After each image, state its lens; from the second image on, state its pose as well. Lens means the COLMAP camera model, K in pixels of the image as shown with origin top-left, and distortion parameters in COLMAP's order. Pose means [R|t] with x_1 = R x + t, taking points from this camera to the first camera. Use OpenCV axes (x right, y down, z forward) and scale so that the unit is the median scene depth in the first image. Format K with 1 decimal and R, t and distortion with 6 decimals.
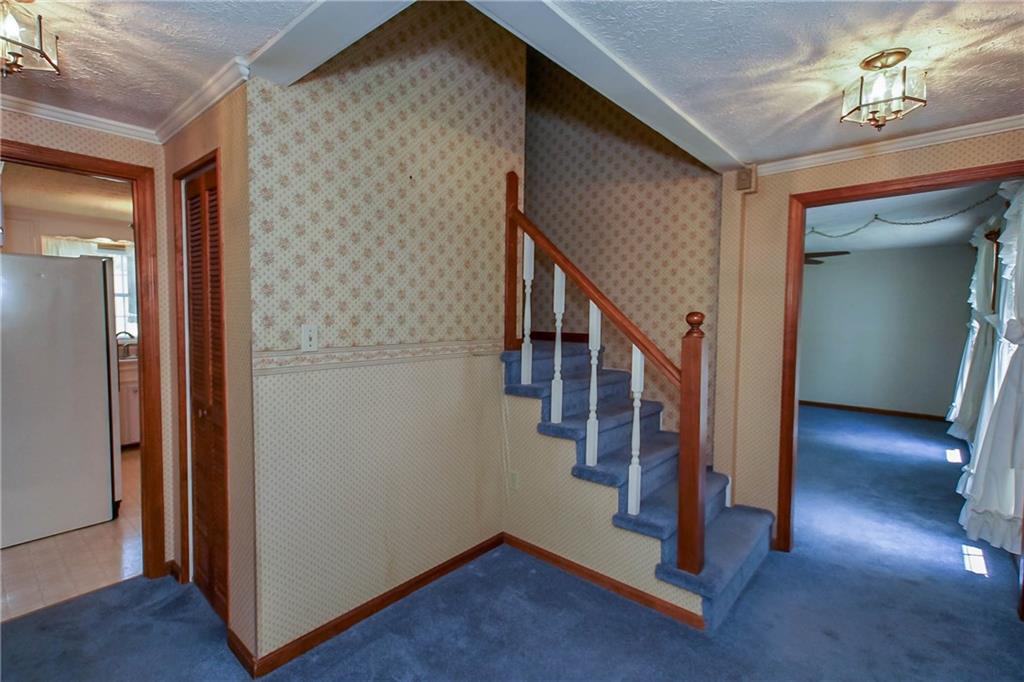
lens RADIAL K [[479.2, 0, 506.3], [0, 479.2, 335.2], [0, 0, 1]] dist [0.004534, 0.001006]
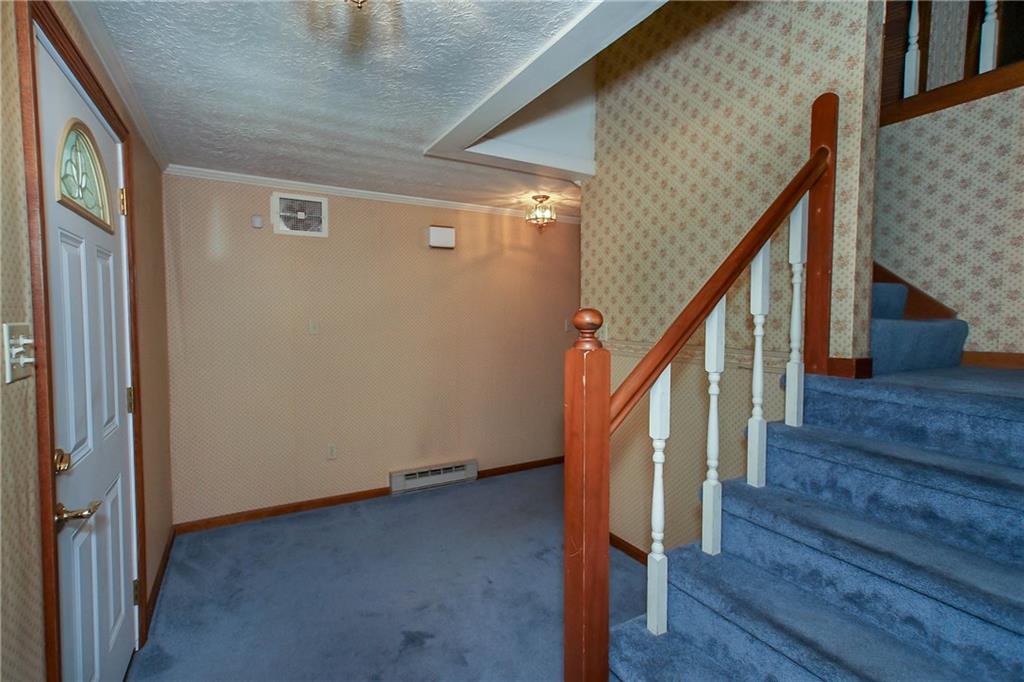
lens RADIAL K [[479.2, 0, 506.3], [0, 479.2, 335.2], [0, 0, 1]] dist [0.004534, 0.001006]
pose [[-0.338720, 0.033286, -0.940298, 0.991180], [-0.049536, 0.997357, 0.053150, -0.043007], [0.939582, 0.064582, -0.336176, 1.082141]]
